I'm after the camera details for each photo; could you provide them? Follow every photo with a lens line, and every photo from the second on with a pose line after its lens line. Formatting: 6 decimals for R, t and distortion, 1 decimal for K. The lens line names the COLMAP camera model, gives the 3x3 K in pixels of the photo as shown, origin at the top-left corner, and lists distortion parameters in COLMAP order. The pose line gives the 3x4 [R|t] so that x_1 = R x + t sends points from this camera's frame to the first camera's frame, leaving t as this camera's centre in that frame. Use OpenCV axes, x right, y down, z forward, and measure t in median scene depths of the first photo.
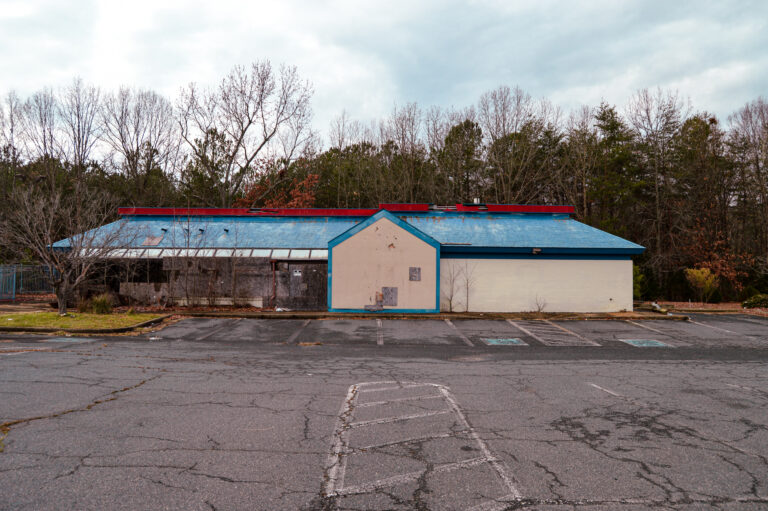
lens RADIAL K [[586.1, 0, 384.1], [0, 586.1, 257.6], [0, 0, 1]] dist [-0.004160, -0.000414]
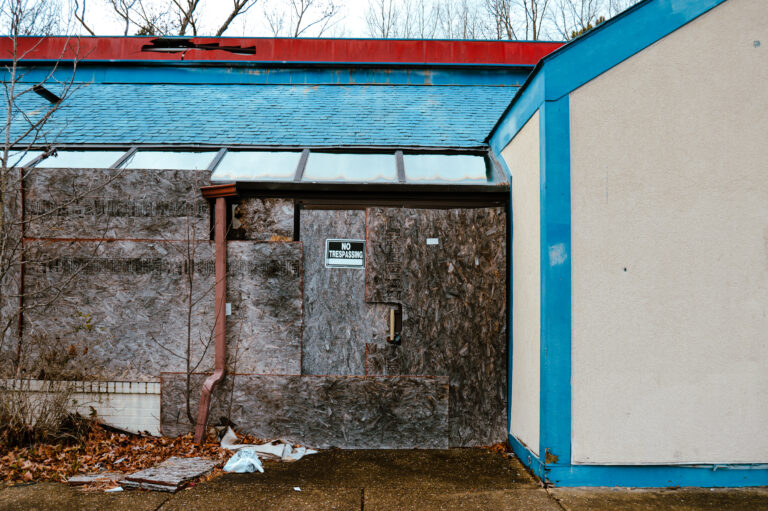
lens RADIAL K [[726.4, 0, 383.8], [0, 726.4, 256.2], [0, 0, 1]] dist [-0.006355, 0.000000]
pose [[0.999842, 0.007185, -0.016273, -0.132359], [-0.007633, 0.999589, -0.027623, 0.034110], [0.016068, 0.027742, 0.999486, 0.770166]]
